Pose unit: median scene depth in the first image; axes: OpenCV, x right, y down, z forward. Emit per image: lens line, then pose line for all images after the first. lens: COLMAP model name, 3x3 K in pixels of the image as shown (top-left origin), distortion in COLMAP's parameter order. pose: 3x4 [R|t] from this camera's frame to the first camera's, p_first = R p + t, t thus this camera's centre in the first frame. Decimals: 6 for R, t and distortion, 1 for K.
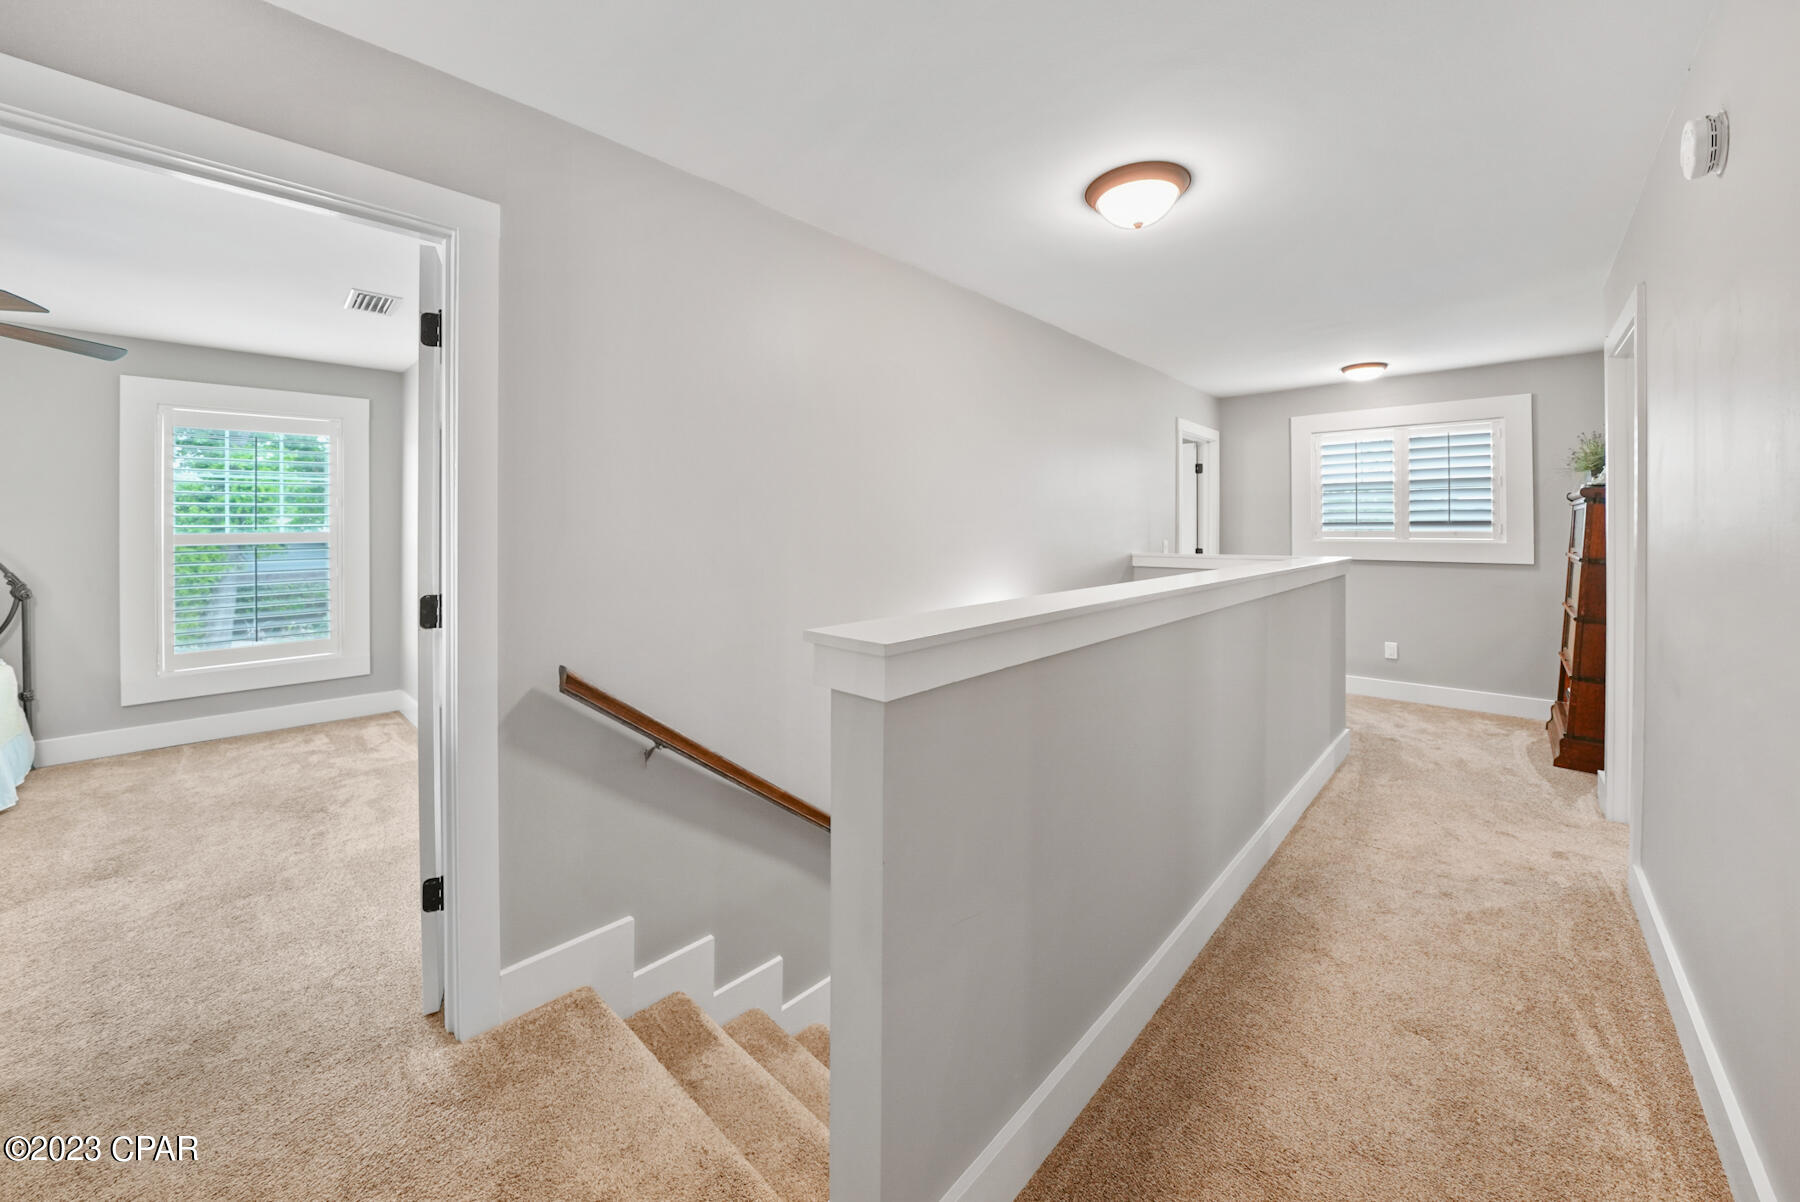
lens RADIAL K [[658.2, 0, 898.9], [0, 658.2, 522.7], [0, 0, 1]] dist [-0.014042, -0.000235]
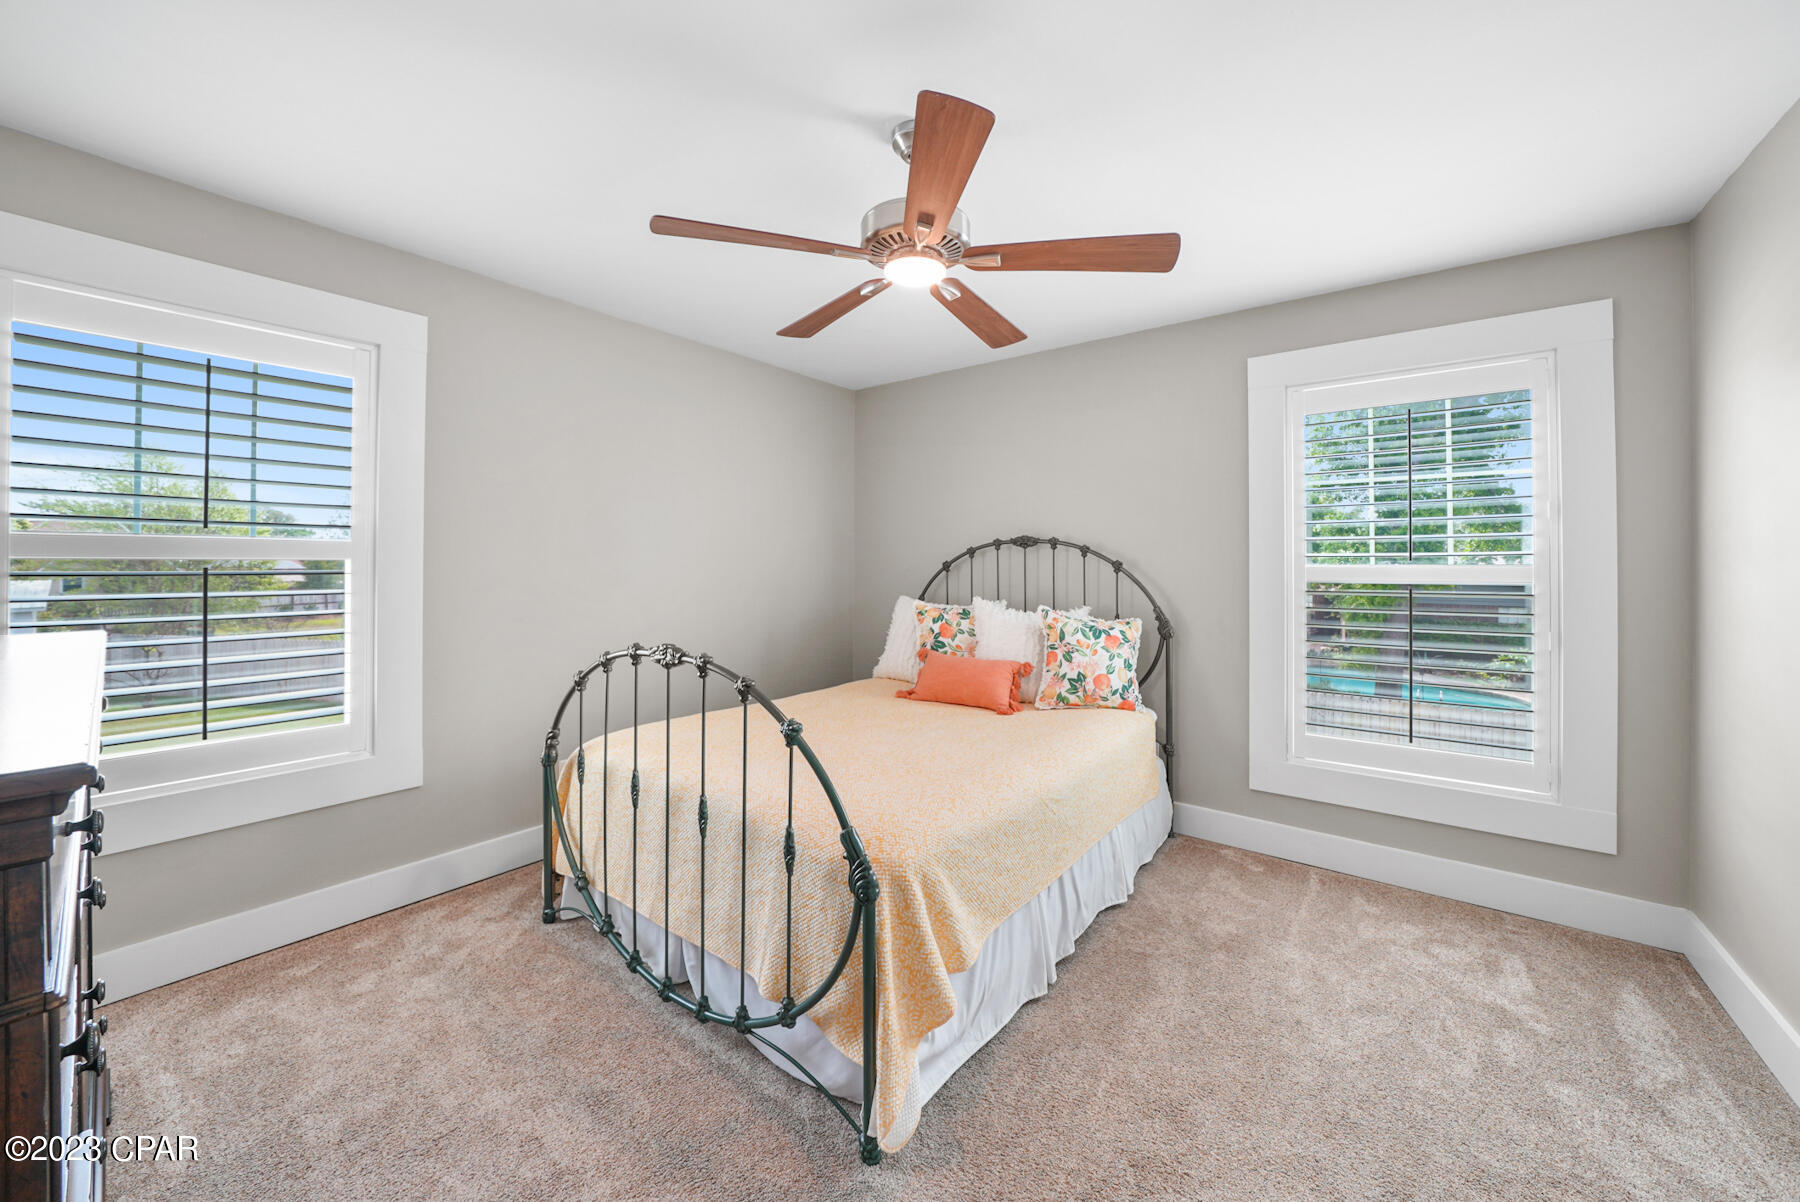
lens RADIAL K [[660.9, 0, 912.7], [0, 660.9, 554.6], [0, 0, 1]] dist [-0.013343, -0.000030]
pose [[0.118038, -0.004253, -0.993000, -0.478413], [-0.000185, 0.999991, -0.004305, 0.009291], [0.993009, 0.000692, 0.118036, 0.511355]]
